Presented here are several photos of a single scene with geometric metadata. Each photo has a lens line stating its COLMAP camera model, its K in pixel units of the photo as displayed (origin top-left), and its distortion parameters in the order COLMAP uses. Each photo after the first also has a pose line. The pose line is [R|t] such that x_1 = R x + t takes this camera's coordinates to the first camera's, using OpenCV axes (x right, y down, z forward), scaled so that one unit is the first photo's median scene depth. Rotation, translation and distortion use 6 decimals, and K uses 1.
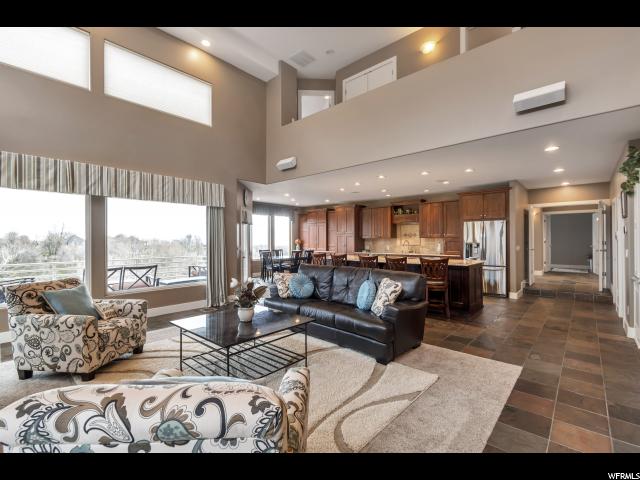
lens RADIAL K [[288.0, 0, 320.0], [0, 288.0, 240.0], [0, 0, 1]] dist [0.045562, 0.000198]
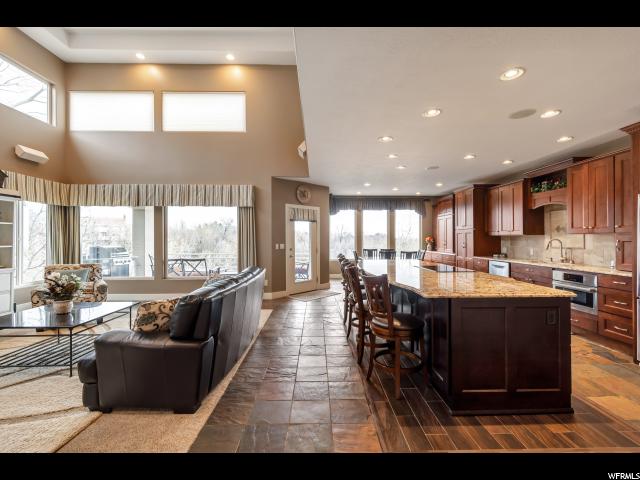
lens RADIAL K [[288.0, 0, 320.0], [0, 288.0, 240.0], [0, 0, 1]] dist [0.045562, 0.000198]
pose [[0.691636, 0.004890, -0.722230, 0.609919], [-0.000303, 0.999979, 0.006480, 0.000265], [0.722246, -0.004262, 0.691623, 0.474704]]
